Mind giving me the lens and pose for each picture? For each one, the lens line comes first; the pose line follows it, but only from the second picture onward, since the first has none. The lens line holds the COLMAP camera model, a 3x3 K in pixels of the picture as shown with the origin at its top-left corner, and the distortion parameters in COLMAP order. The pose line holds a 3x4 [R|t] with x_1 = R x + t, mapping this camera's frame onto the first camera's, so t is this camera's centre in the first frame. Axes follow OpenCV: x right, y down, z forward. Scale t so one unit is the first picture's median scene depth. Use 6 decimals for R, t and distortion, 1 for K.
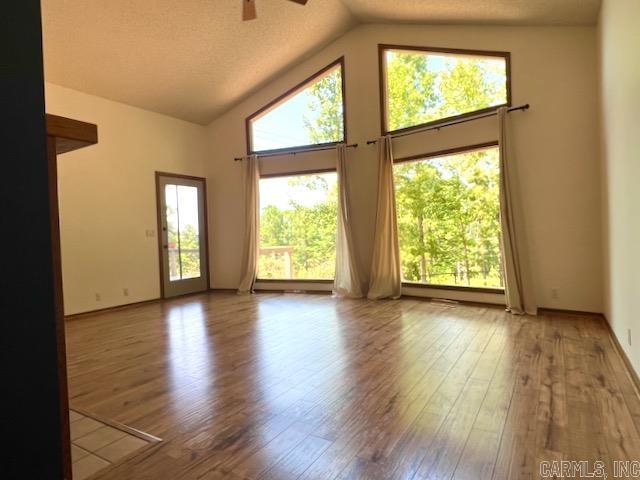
lens RADIAL K [[390.2, 0, 318.3], [0, 390.2, 227.2], [0, 0, 1]] dist [0.001478, -0.001635]
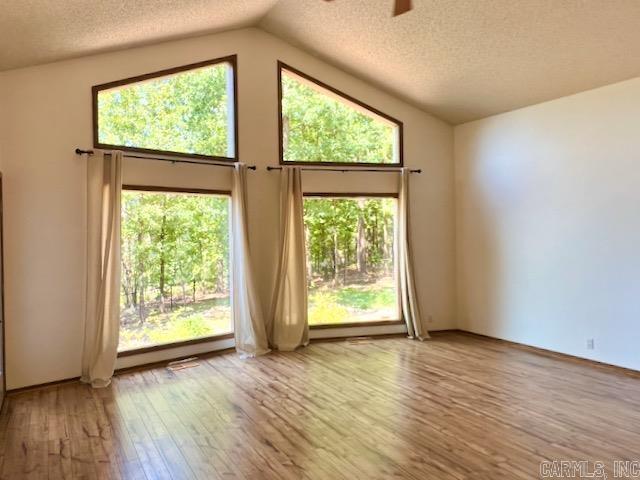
lens RADIAL K [[395.3, 0, 320.1], [0, 395.3, 249.4], [0, 0, 1]] dist [-0.000291, -0.000681]
pose [[0.569360, 0.026580, 0.821658, -0.520676], [-0.008639, 0.999615, -0.026351, -0.016951], [-0.822043, 0.007905, 0.569371, 0.415483]]
